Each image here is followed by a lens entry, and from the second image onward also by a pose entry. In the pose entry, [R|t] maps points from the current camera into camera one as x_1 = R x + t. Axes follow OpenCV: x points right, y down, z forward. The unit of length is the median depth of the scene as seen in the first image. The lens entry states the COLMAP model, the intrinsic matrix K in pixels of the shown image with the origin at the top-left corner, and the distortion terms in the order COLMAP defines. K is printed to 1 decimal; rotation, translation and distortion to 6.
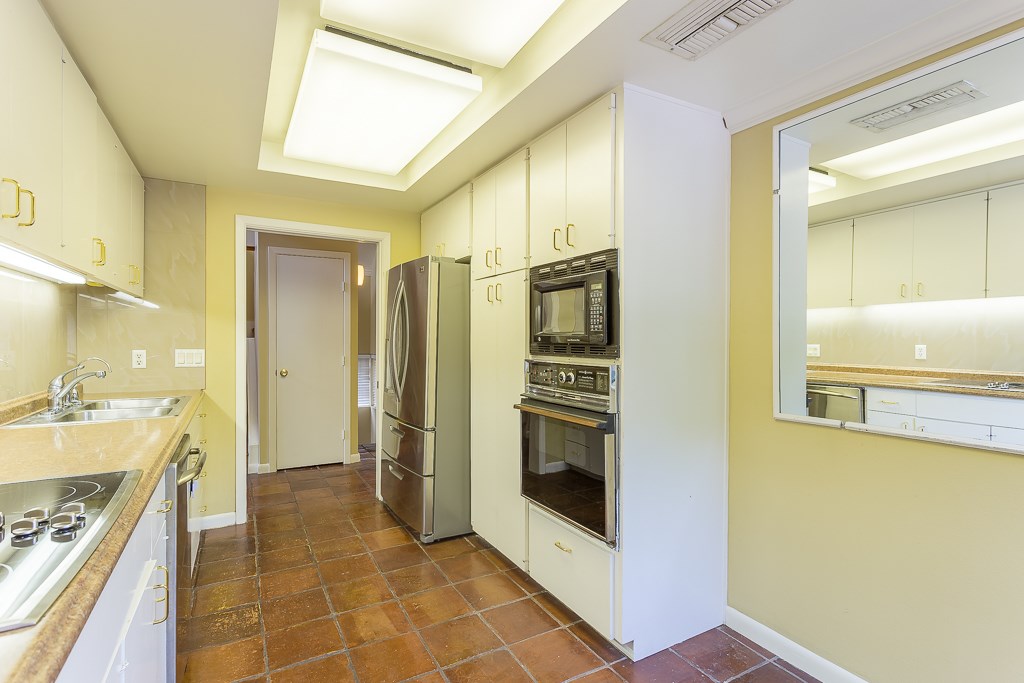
lens RADIAL K [[492.0, 0, 512.0], [0, 492.0, 341.5], [0, 0, 1]] dist [0.000699, 0.000120]
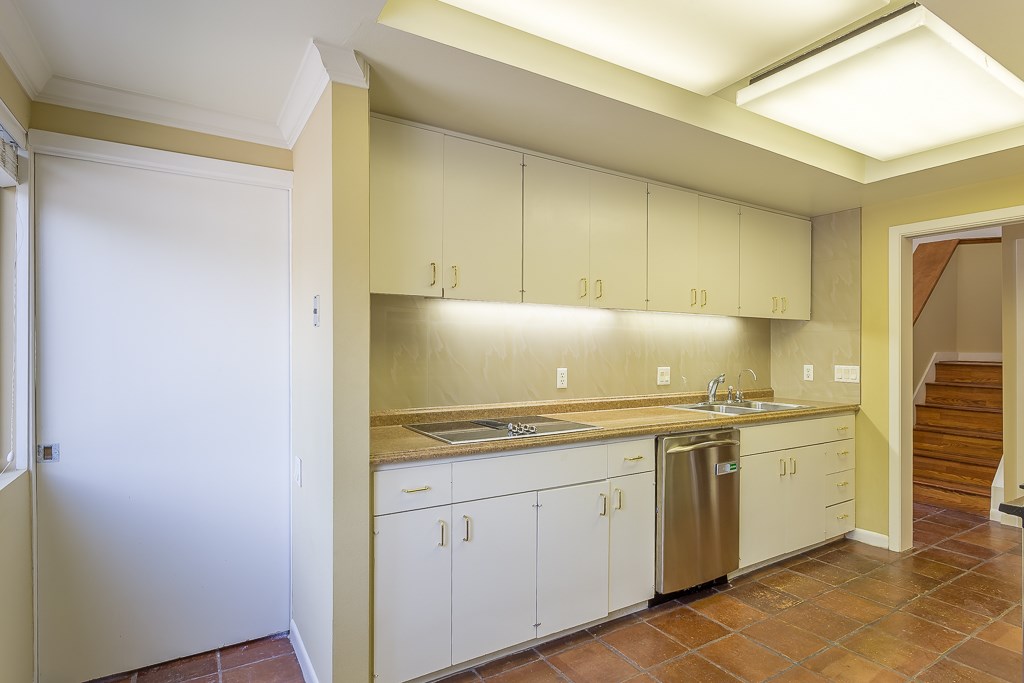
lens RADIAL K [[534.7, 0, 511.4], [0, 534.7, 350.0], [0, 0, 1]] dist [-0.024558, 0.000369]
pose [[0.027043, -0.004470, -0.999624, 0.492218], [-0.009656, 0.999942, -0.004733, -0.005696], [0.999588, 0.009780, 0.026998, 0.253623]]
